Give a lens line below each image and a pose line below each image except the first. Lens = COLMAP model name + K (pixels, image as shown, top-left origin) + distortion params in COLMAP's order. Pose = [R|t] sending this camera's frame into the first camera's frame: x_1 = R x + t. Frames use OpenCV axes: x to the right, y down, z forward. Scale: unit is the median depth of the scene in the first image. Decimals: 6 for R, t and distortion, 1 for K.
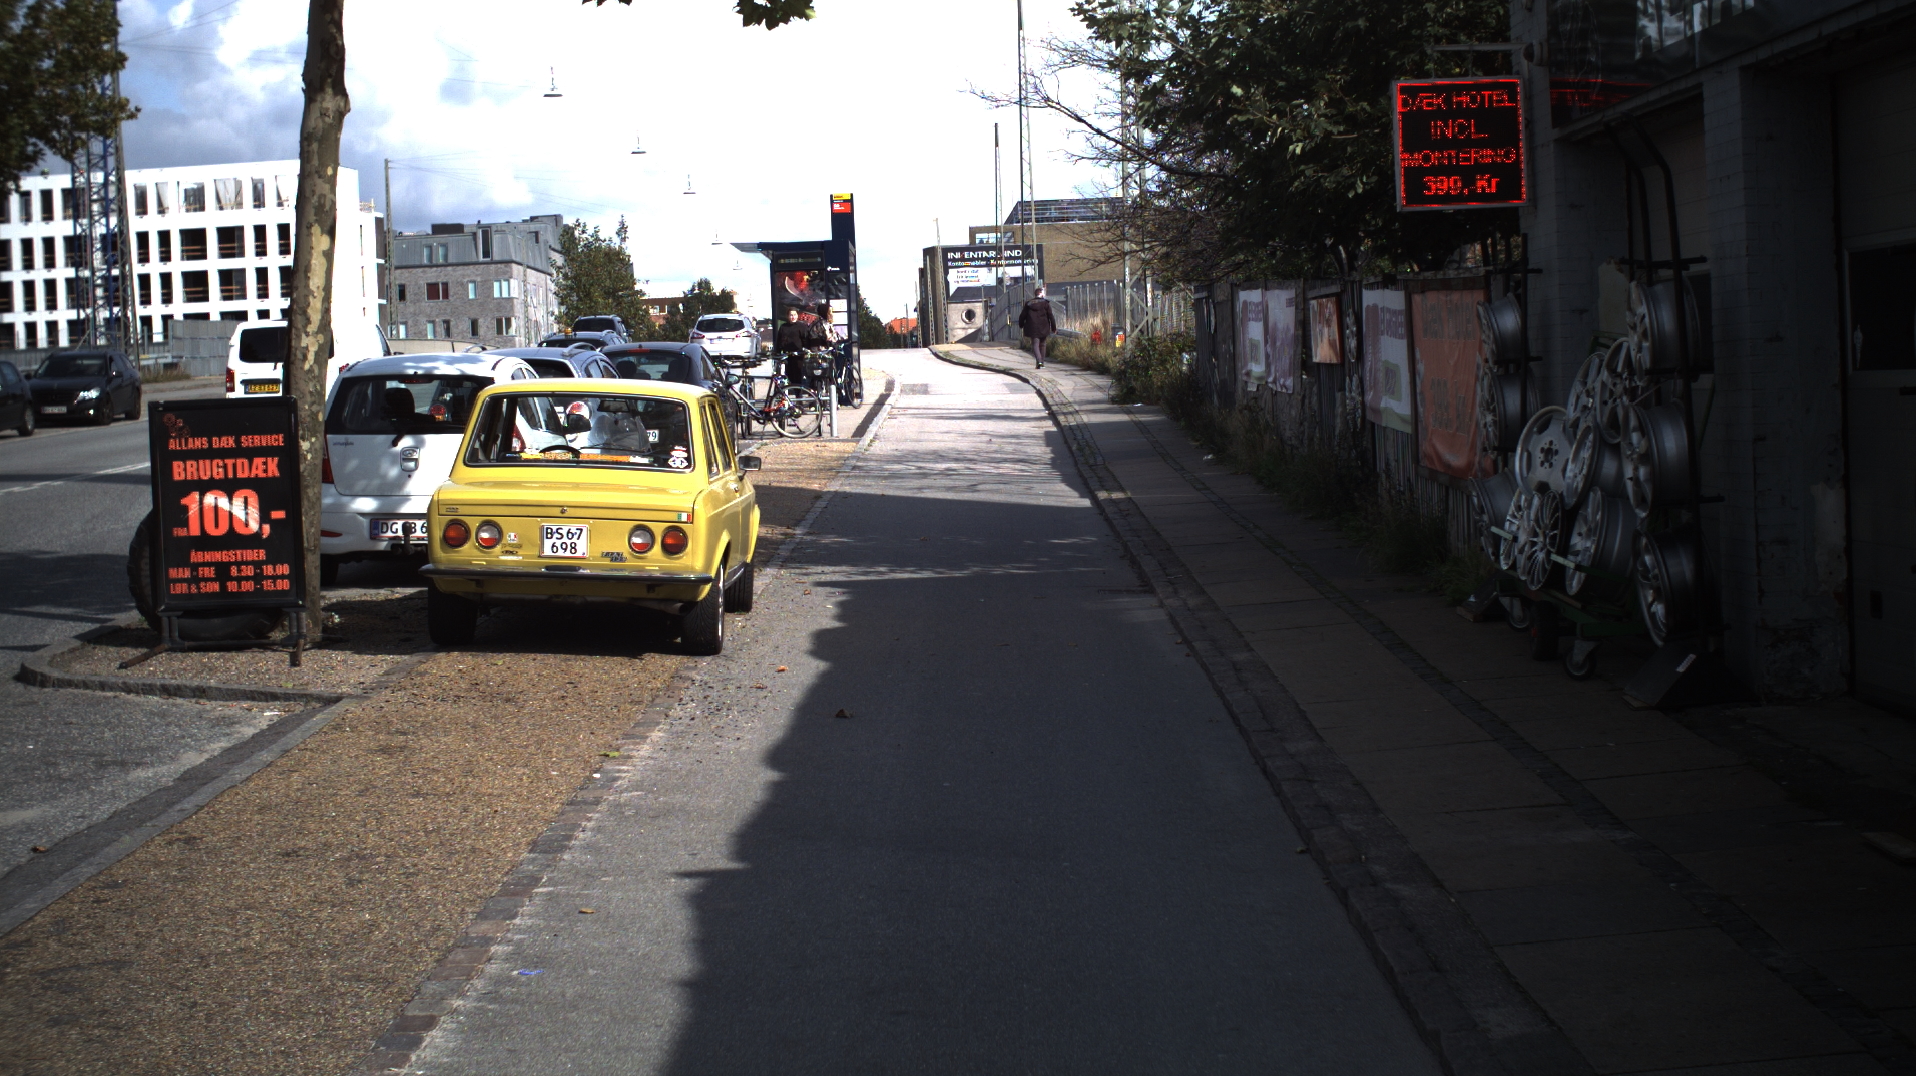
lens RADIAL K [[5780.8, 0, 958.0], [0, 5780.8, 538.0], [0, 0, 1]] dist [-0.628815, -0.217755]
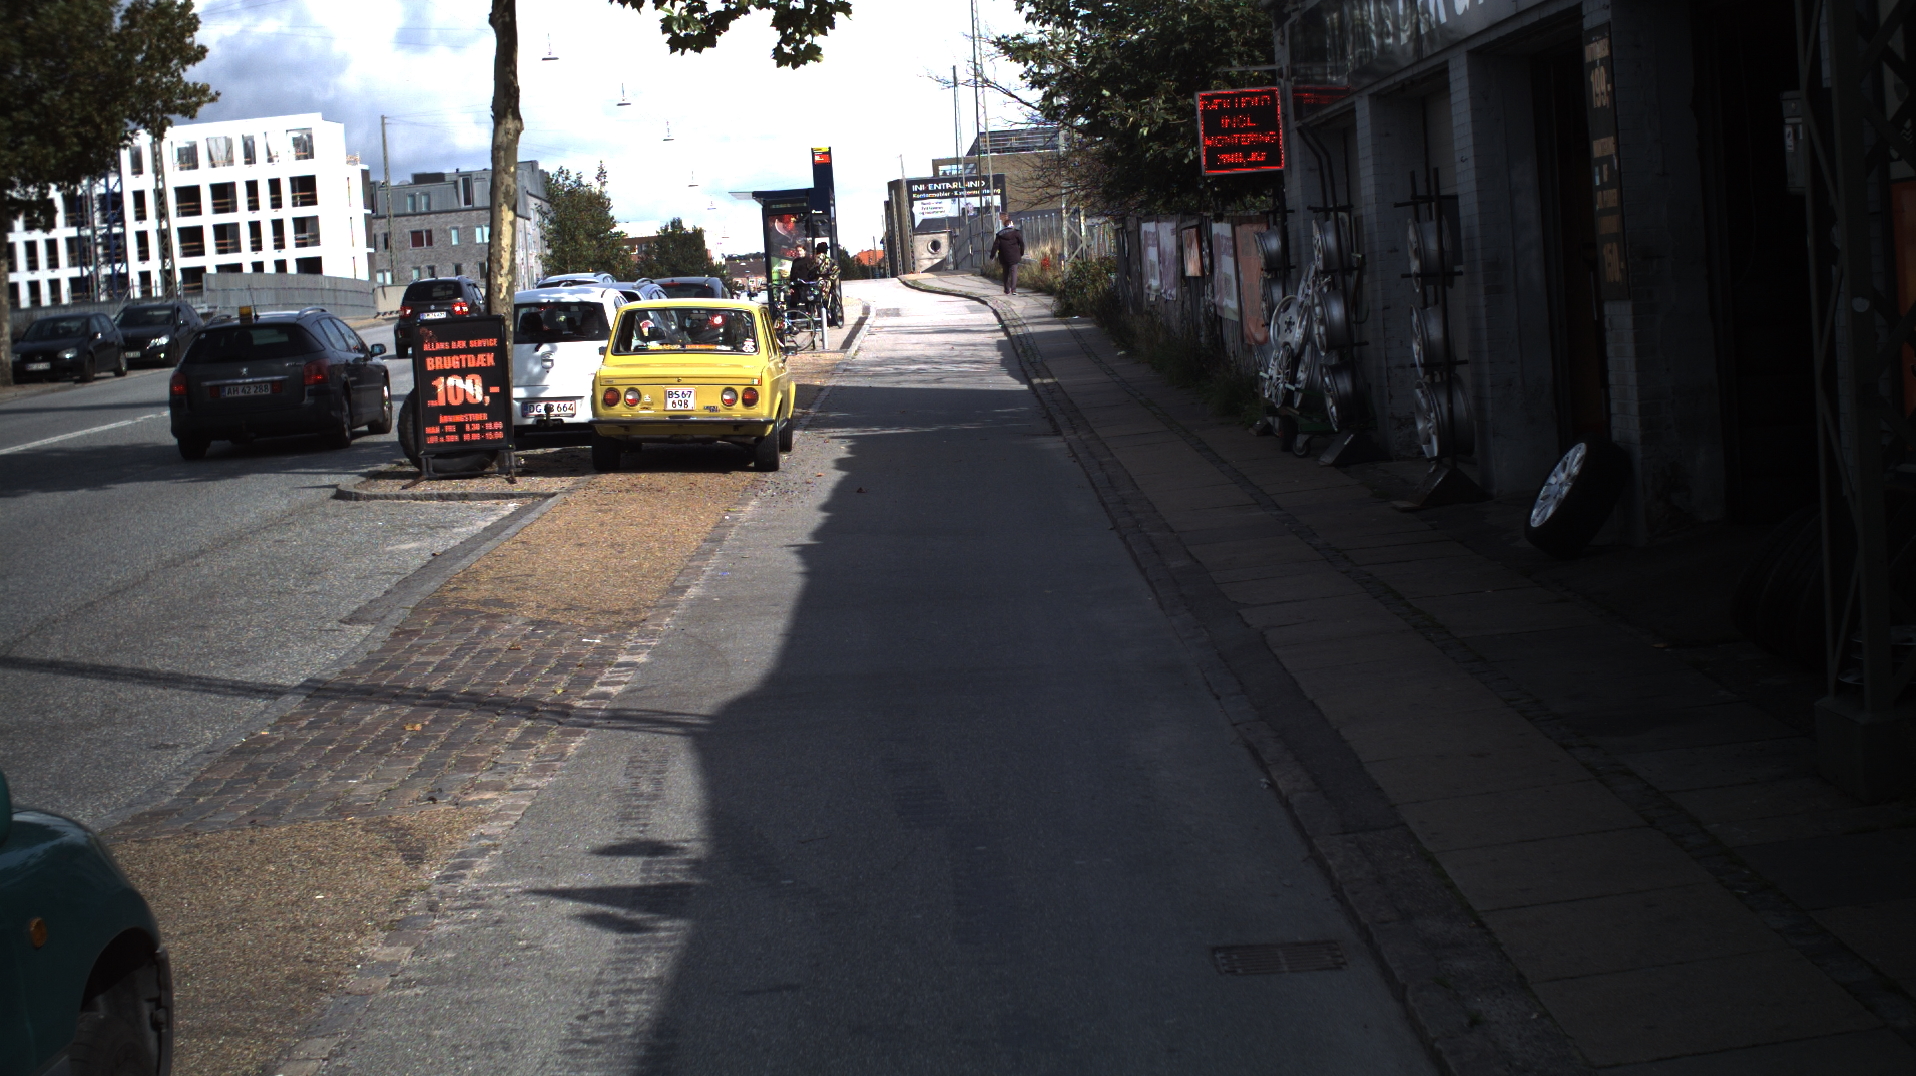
lens RADIAL K [[5780.8, 0, 958.0], [0, 5780.8, 538.0], [0, 0, 1]] dist [-0.628815, -0.217755]
pose [[0.999518, -0.030729, 0.004320, 0.000218], [0.030674, 0.999454, 0.012267, 0.009590], [-0.004695, -0.012129, 0.999915, -0.266457]]
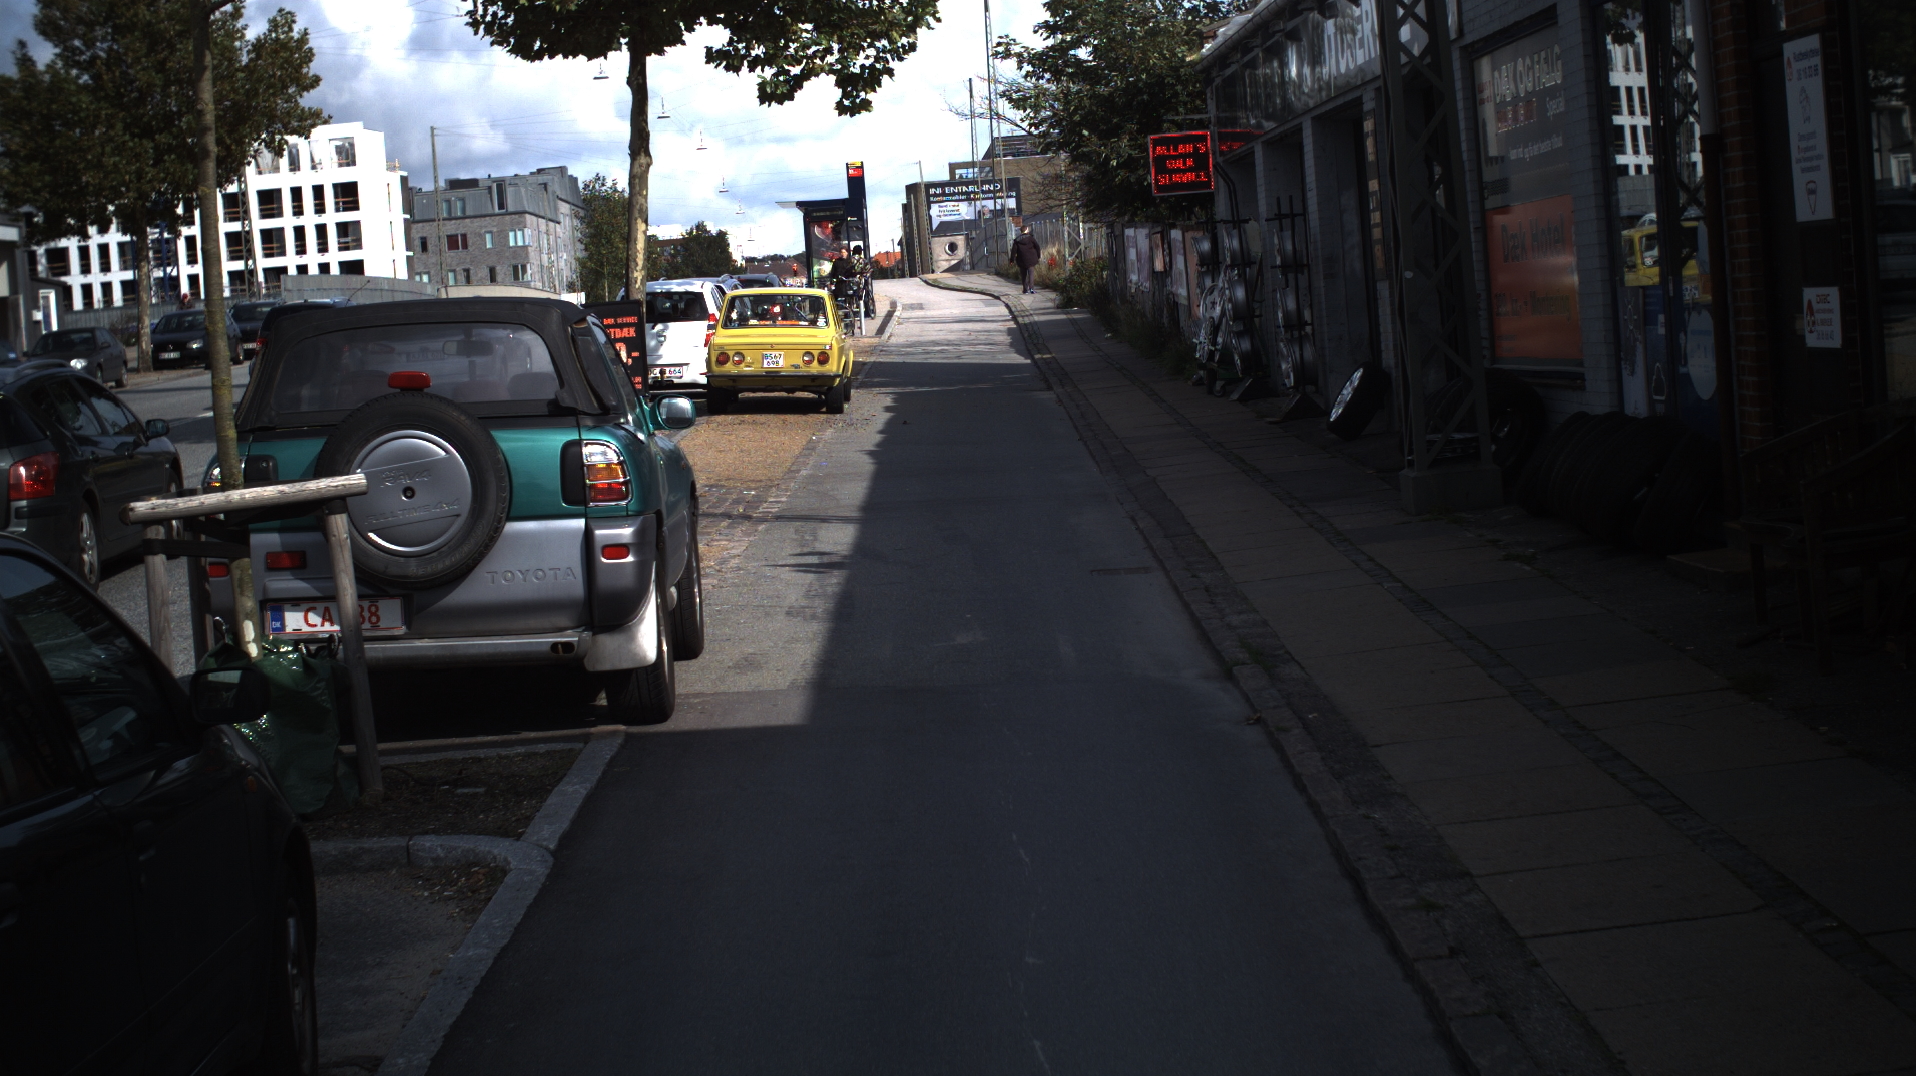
lens RADIAL K [[5774.0, 0, 958.2], [0, 5774.0, 500.4], [0, 0, 1]] dist [-0.734879, 0.655123]
pose [[0.999418, -0.034064, 0.001580, -0.001289], [0.034055, 0.999405, 0.005438, 0.019643], [-0.001764, -0.005381, 0.999984, -0.531882]]
